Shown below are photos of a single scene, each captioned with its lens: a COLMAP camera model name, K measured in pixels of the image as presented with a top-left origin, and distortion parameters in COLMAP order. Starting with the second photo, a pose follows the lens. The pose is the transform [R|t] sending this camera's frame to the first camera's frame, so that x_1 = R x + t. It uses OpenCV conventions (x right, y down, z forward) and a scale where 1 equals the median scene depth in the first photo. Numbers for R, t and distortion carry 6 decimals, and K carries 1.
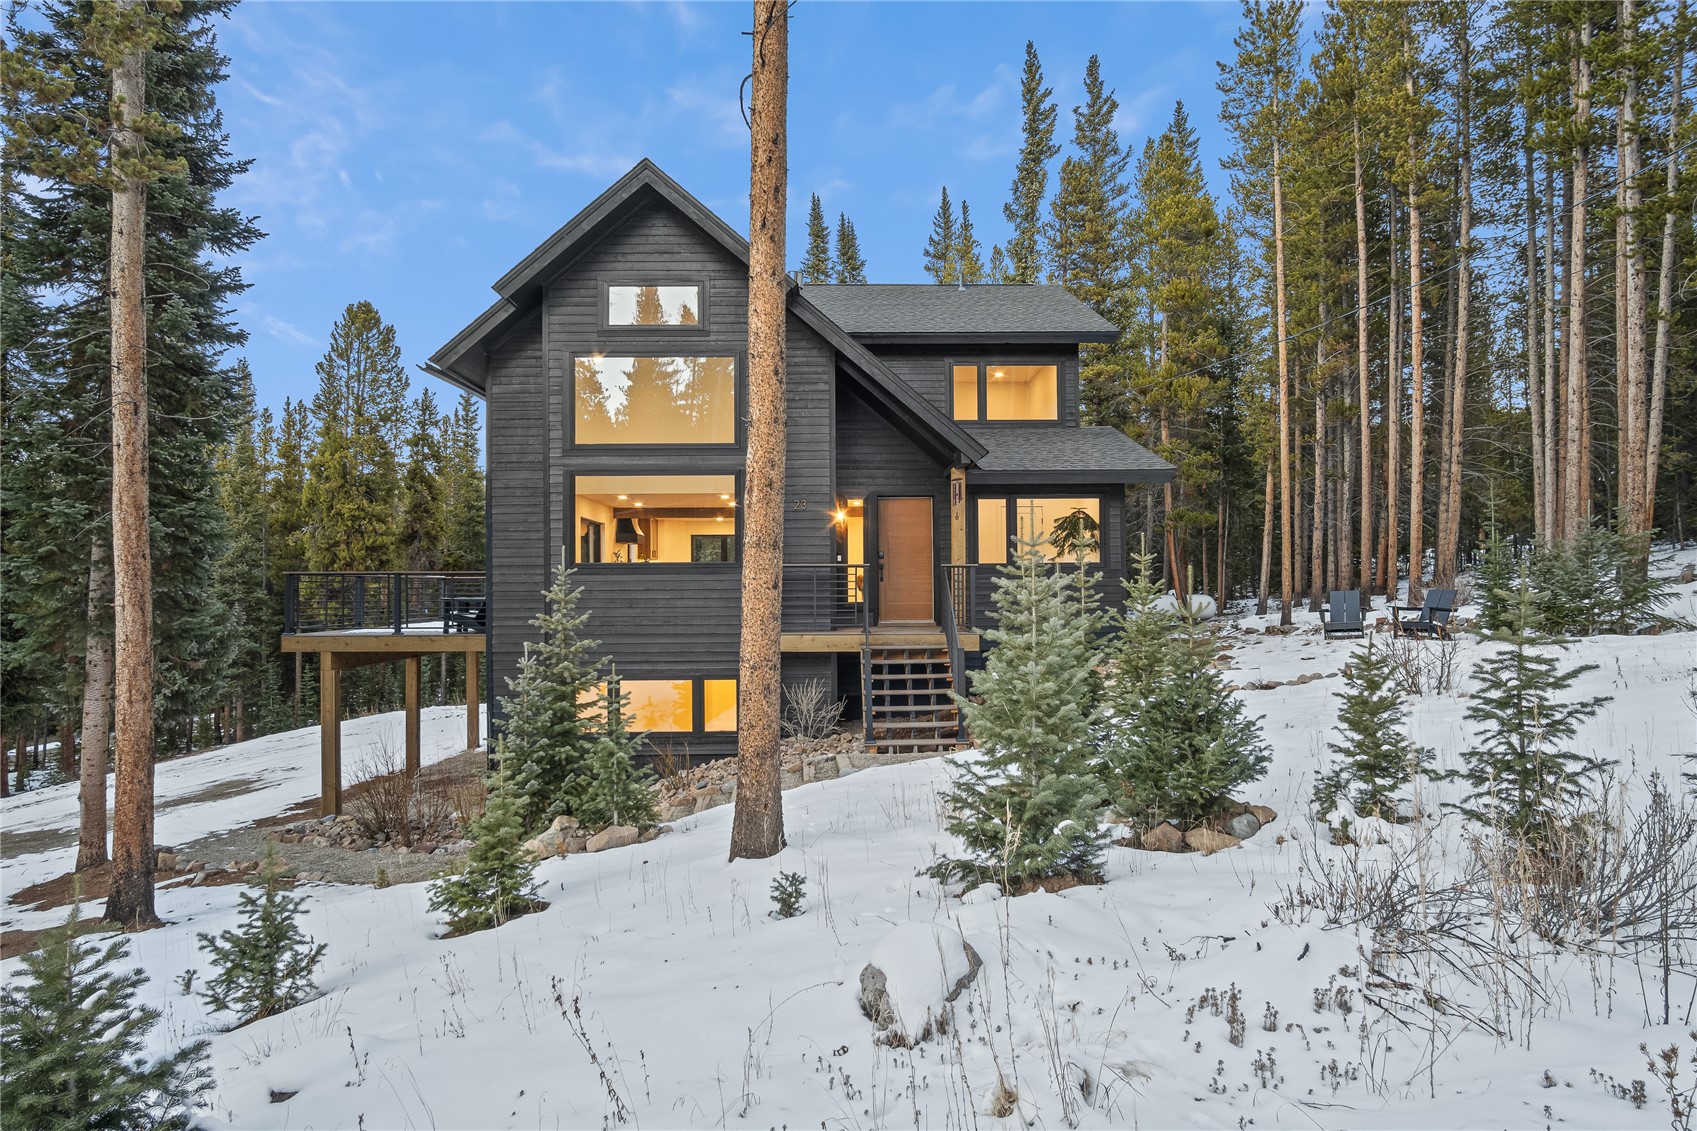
lens RADIAL K [[957.4, 0, 845.1], [0, 957.4, 576.7], [0, 0, 1]] dist [-0.022012, 0.001421]
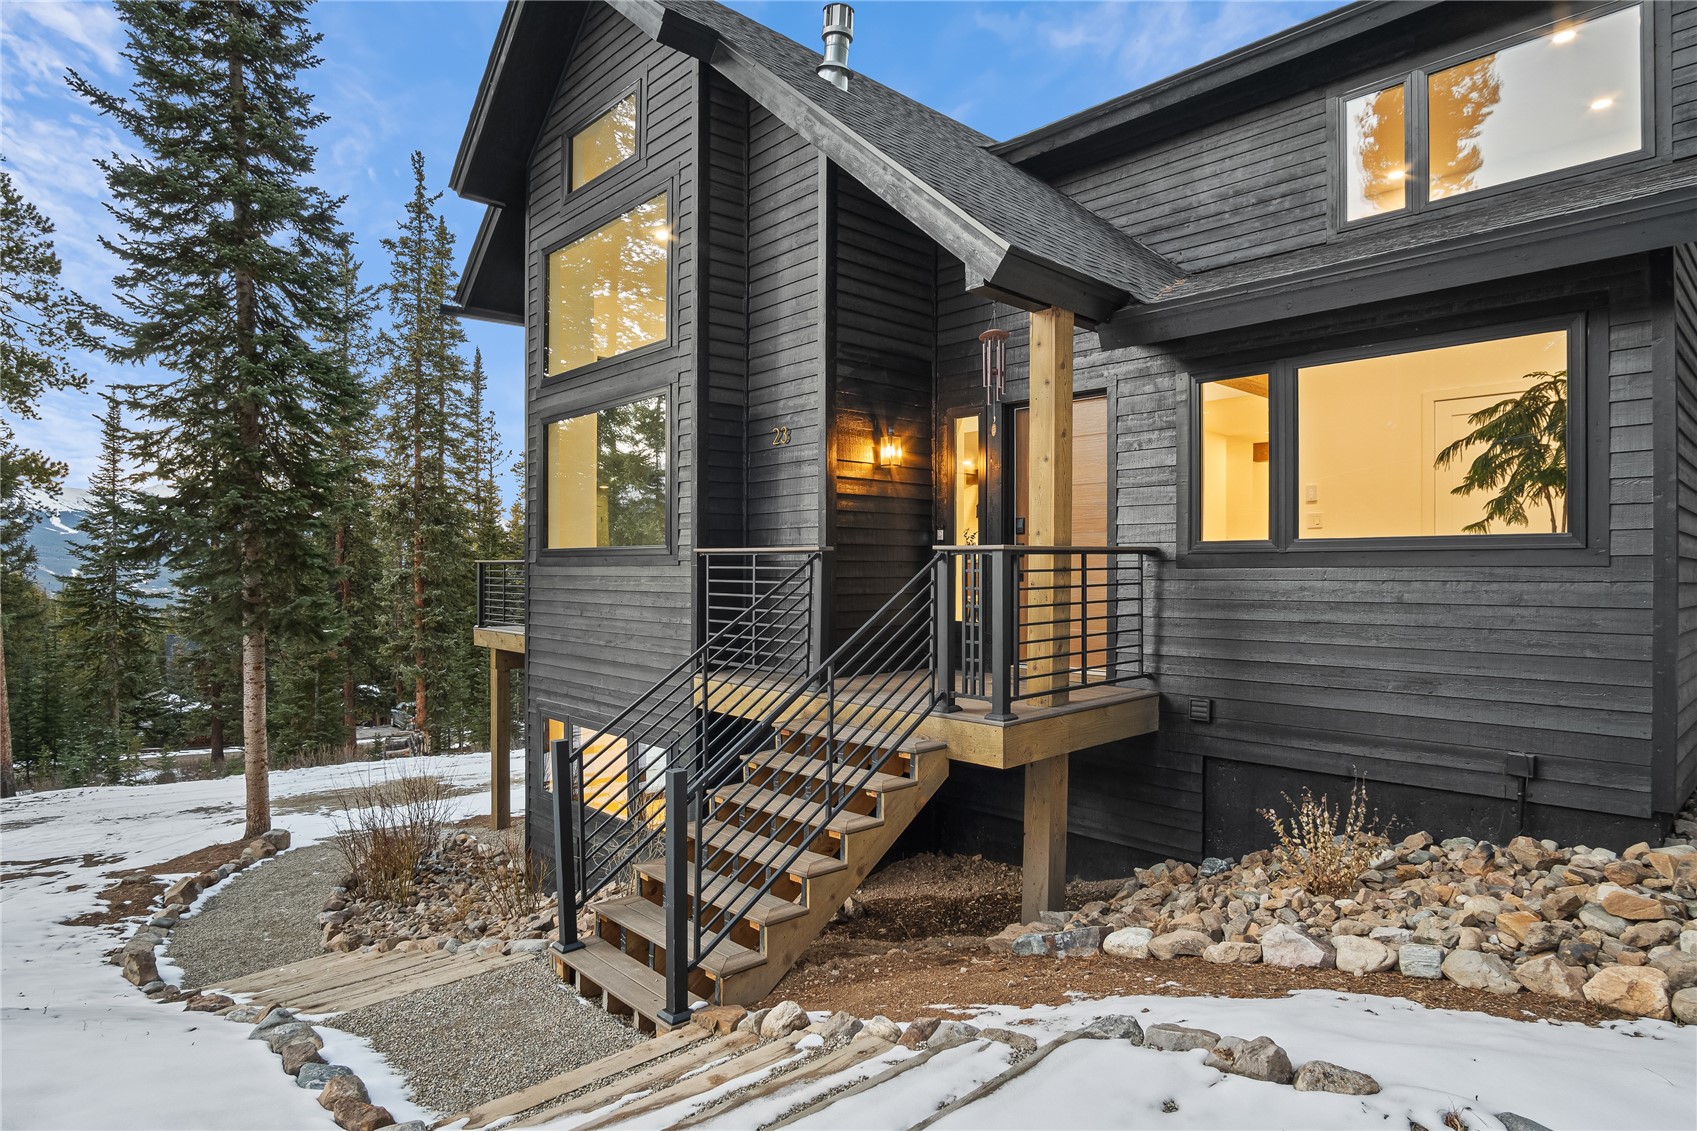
lens RADIAL K [[957.4, 0, 851.2], [0, 957.4, 560.6], [0, 0, 1]] dist [-0.022012, 0.001421]
pose [[0.666923, -0.000298, -0.745127, 0.343406], [-0.001298, 0.999998, -0.001562, -0.005050], [0.745126, 0.002009, 0.666921, 0.622719]]
